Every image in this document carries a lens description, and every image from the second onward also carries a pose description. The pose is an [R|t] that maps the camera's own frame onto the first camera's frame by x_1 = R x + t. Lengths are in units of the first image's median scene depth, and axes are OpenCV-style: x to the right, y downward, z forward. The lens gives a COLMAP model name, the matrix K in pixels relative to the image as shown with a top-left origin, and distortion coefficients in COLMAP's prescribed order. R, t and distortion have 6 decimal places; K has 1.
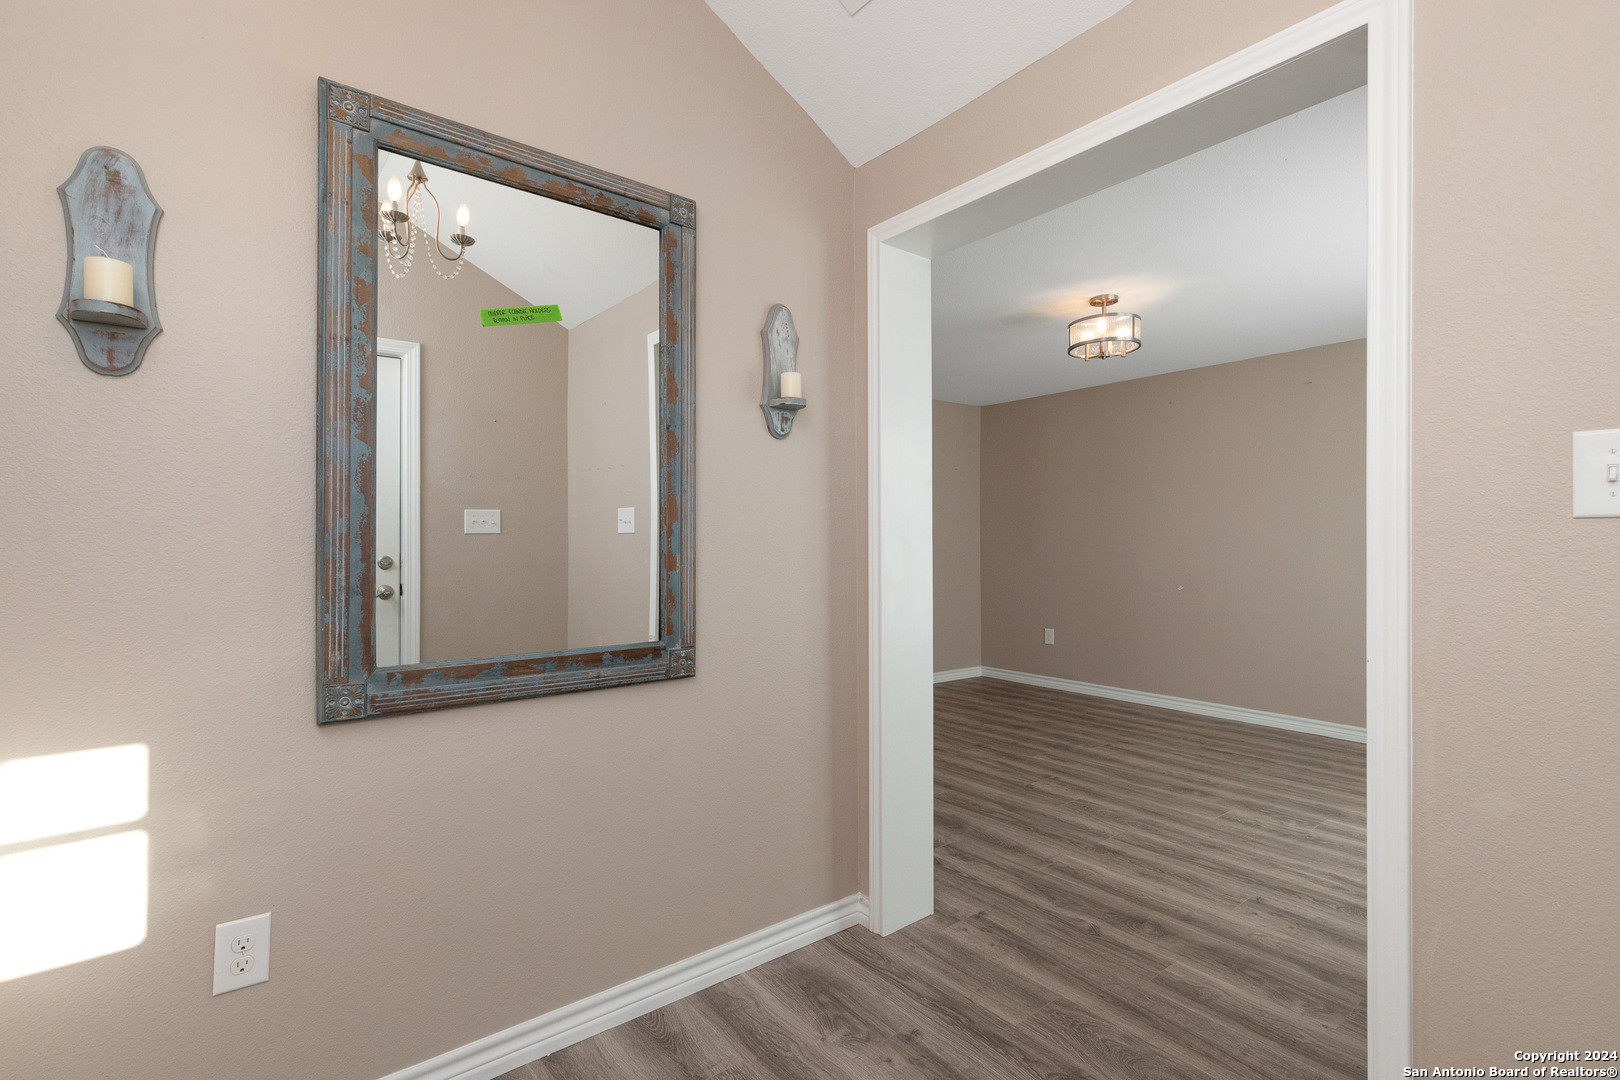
lens RADIAL K [[749.1, 0, 808.4], [0, 749.1, 532.6], [0, 0, 1]] dist [0.010576, -0.000824]
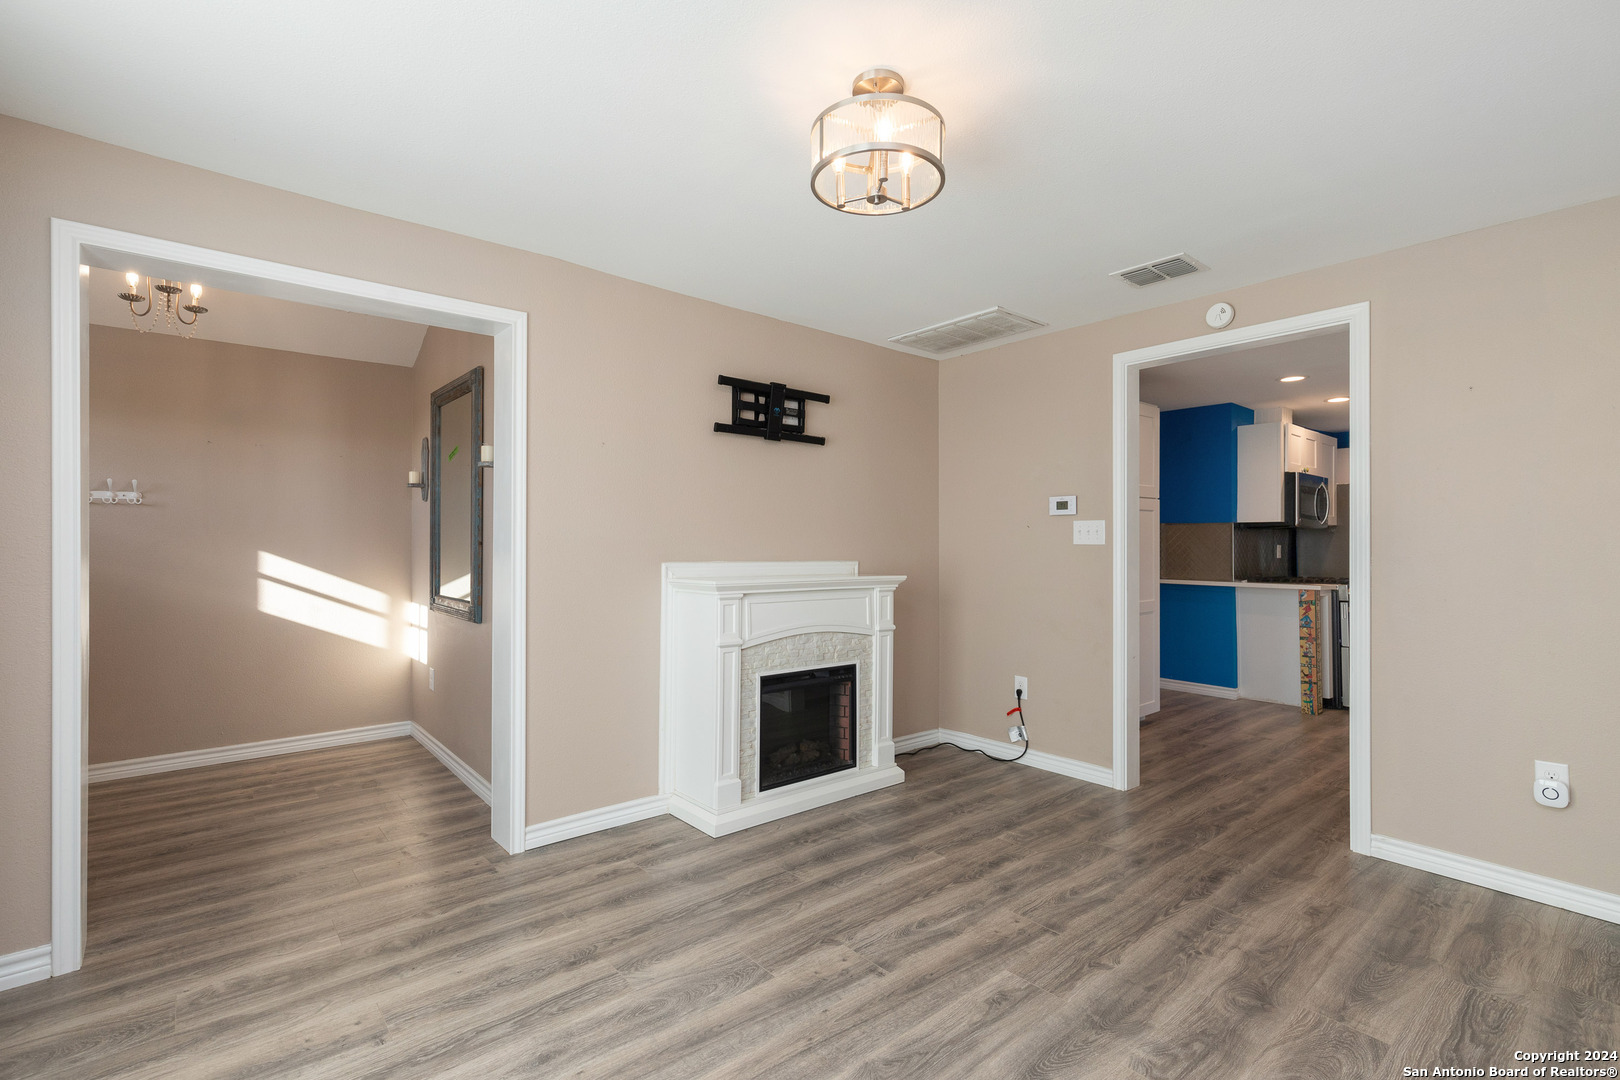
lens RADIAL K [[749.1, 0, 808.4], [0, 749.1, 532.6], [0, 0, 1]] dist [0.010576, -0.000824]
pose [[0.019250, -0.014136, -0.999715, 1.211130], [0.005642, 0.999886, -0.014030, 0.002263], [0.999799, -0.005370, 0.019328, 1.261373]]
